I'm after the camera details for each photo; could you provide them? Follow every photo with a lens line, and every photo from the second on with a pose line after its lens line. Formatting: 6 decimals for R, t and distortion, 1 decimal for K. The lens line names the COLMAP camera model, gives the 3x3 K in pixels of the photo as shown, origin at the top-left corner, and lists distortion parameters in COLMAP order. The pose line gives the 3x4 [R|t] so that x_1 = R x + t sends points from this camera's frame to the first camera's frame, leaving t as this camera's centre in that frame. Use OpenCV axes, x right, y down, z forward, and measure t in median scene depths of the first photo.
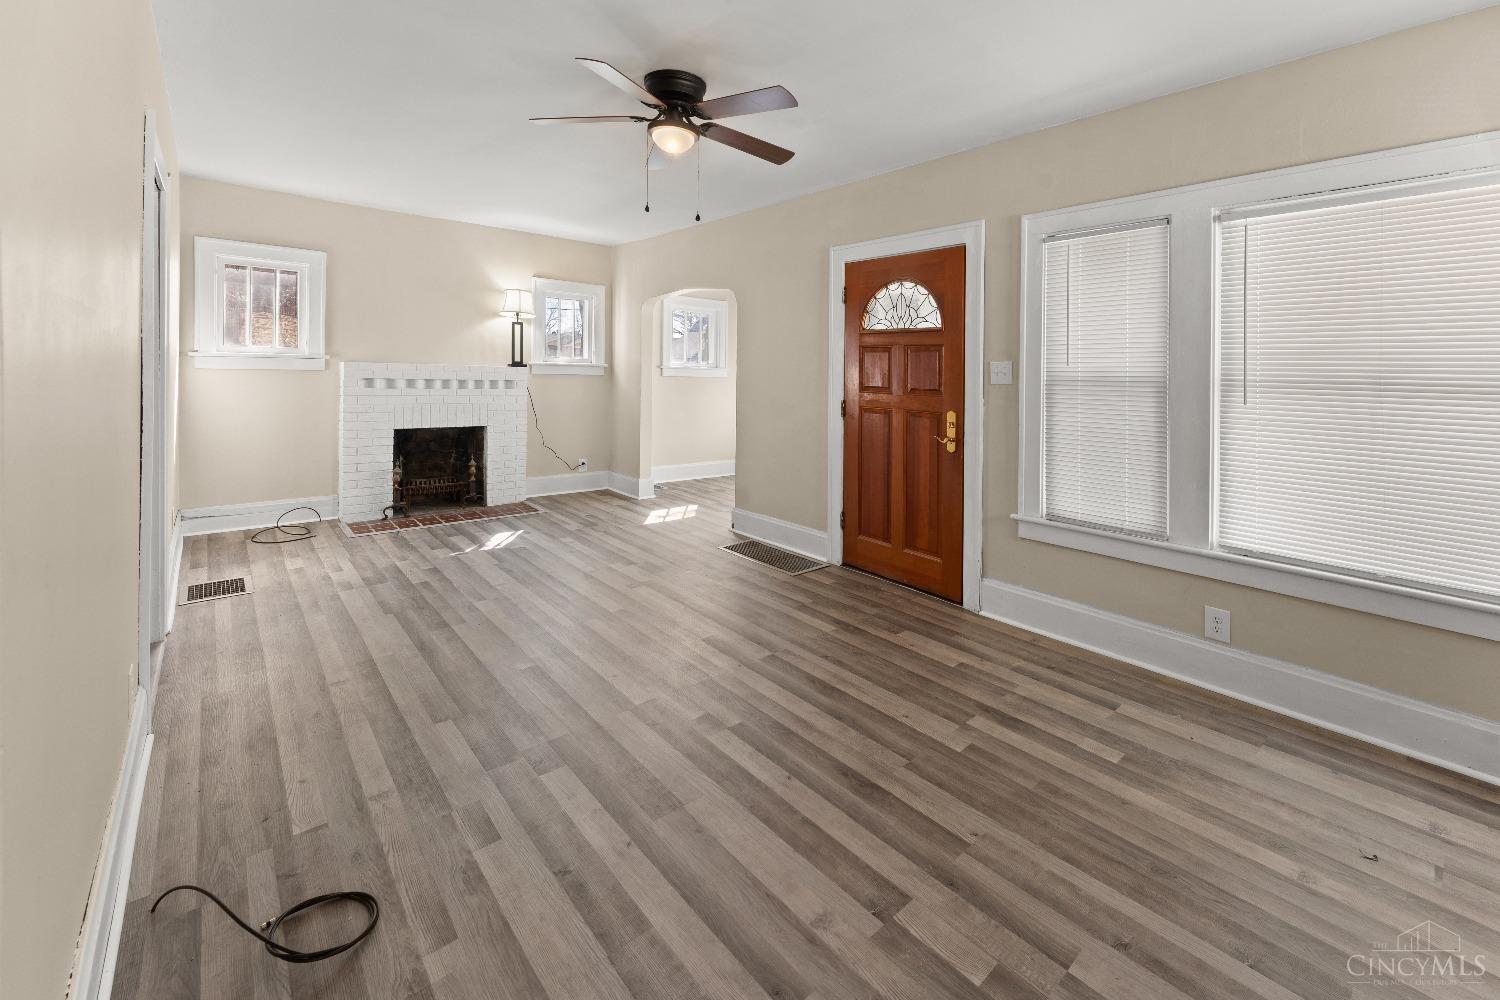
lens RADIAL K [[629.5, 0, 780.0], [0, 629.5, 372.5], [0, 0, 1]] dist [0.001971, 0.000136]
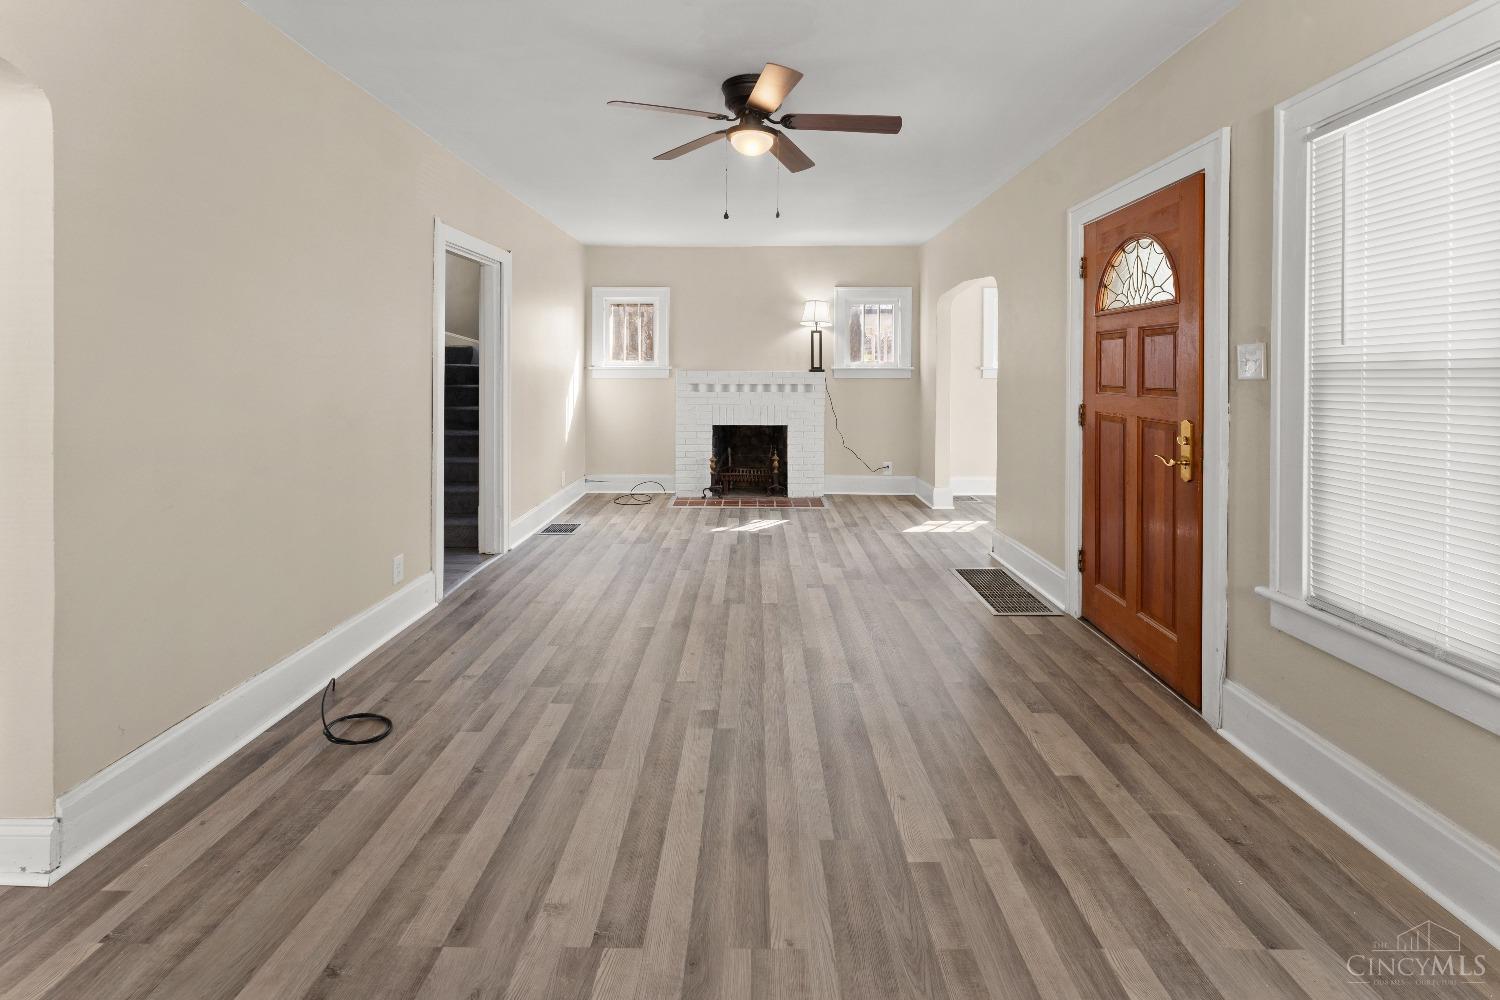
lens RADIAL K [[643.2, 0, 752.7], [0, 643.2, 376.2], [0, 0, 1]] dist [0.002824, 0.000079]
pose [[0.741533, -0.019880, -0.670621, 0.360605], [0.017762, 0.999792, -0.009998, 0.011203], [0.670681, -0.004498, 0.741733, 0.159938]]
